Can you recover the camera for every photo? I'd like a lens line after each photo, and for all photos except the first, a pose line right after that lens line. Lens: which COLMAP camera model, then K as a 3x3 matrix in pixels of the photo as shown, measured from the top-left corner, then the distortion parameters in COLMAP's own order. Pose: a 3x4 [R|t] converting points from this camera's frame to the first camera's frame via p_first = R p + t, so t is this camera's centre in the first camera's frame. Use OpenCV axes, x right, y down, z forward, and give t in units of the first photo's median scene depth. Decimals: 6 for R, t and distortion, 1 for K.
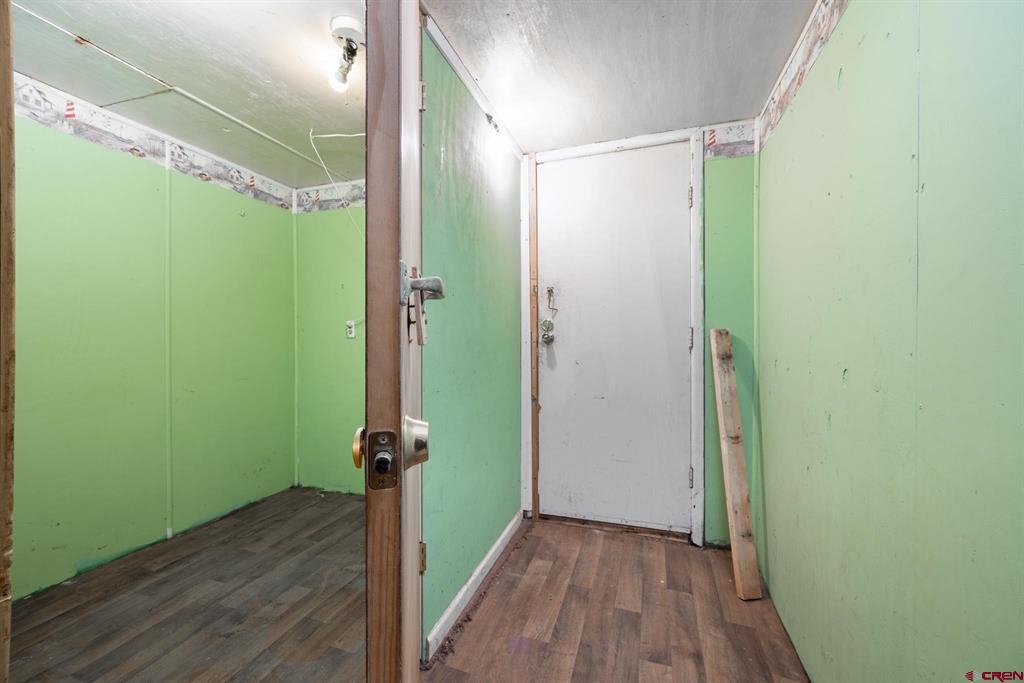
lens RADIAL K [[398.4, 0, 514.8], [0, 398.4, 338.7], [0, 0, 1]] dist [-0.007102, 0.000665]
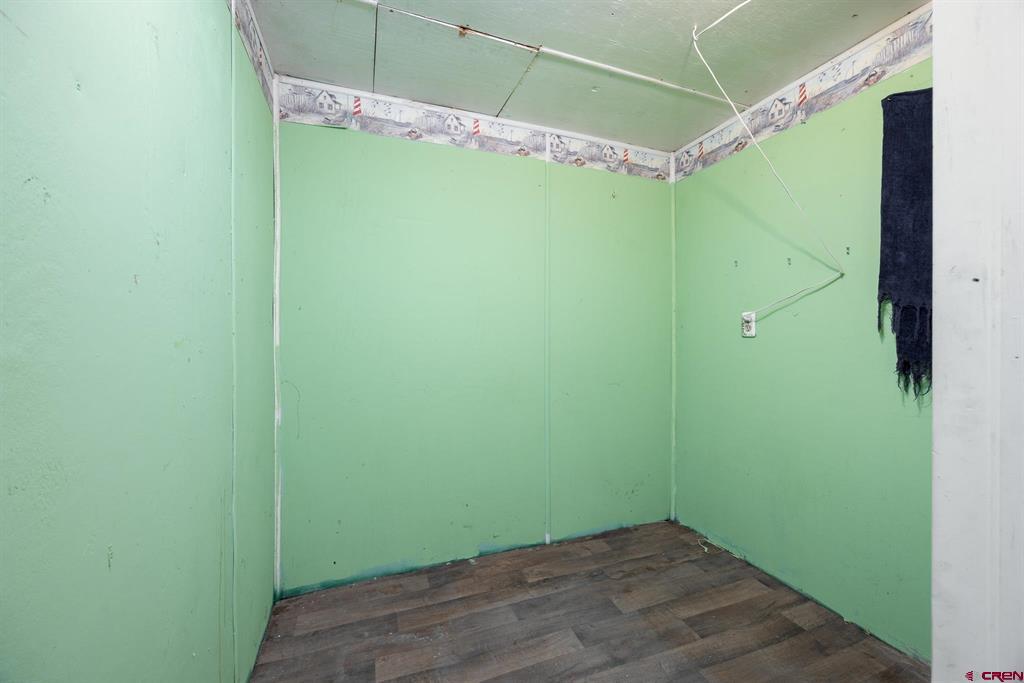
lens RADIAL K [[398.4, 0, 510.4], [0, 398.4, 339.3], [0, 0, 1]] dist [-0.007102, 0.000665]
pose [[0.626571, 0.004885, -0.779349, -0.164944], [-0.002670, 0.999988, 0.004121, 0.000296], [0.779360, -0.000501, 0.626577, 0.302408]]
